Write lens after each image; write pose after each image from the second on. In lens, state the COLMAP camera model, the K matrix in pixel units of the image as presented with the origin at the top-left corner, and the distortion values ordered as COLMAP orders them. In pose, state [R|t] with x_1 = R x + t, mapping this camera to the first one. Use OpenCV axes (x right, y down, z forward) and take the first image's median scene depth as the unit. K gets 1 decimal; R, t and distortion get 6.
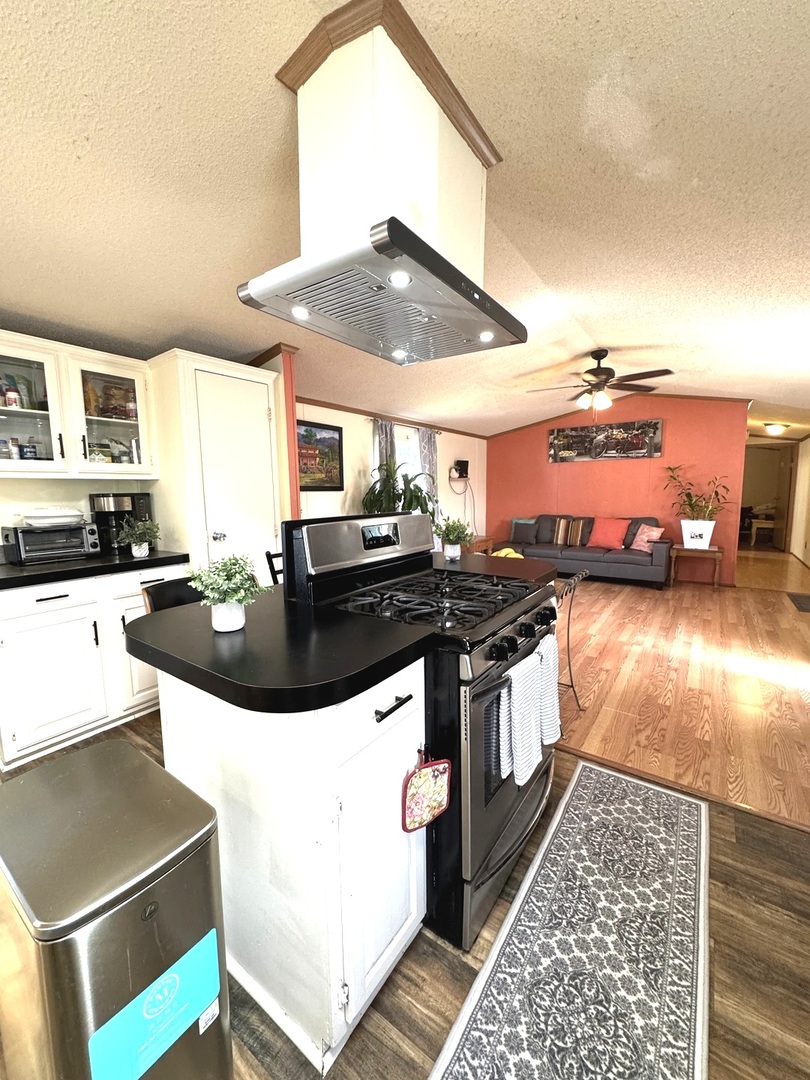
lens RADIAL K [[432.7, 0, 407.8], [0, 432.7, 541.8], [0, 0, 1]] dist [-0.003156, 0.000500]
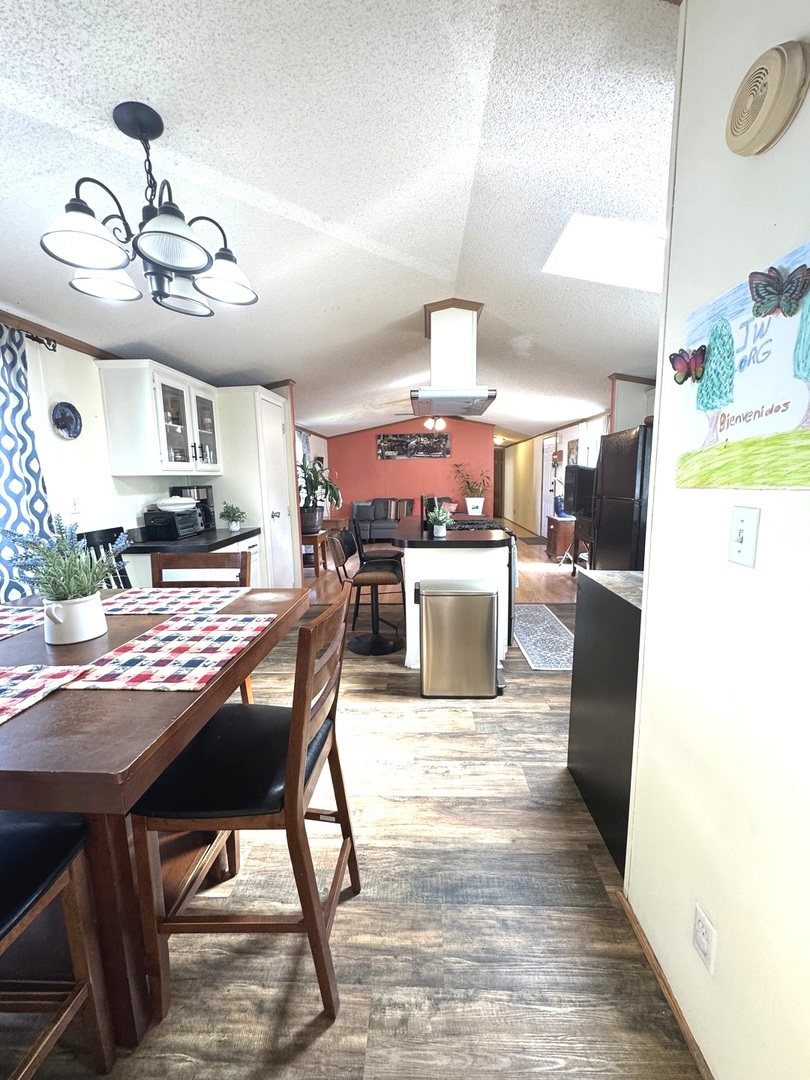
lens RADIAL K [[432.7, 0, 406.5], [0, 432.7, 541.9], [0, 0, 1]] dist [-0.003156, 0.000500]
pose [[0.838463, -0.087105, 0.537953, -0.574896], [0.074422, 0.996197, 0.045308, 0.030335], [-0.539854, 0.002047, 0.841756, -0.300400]]
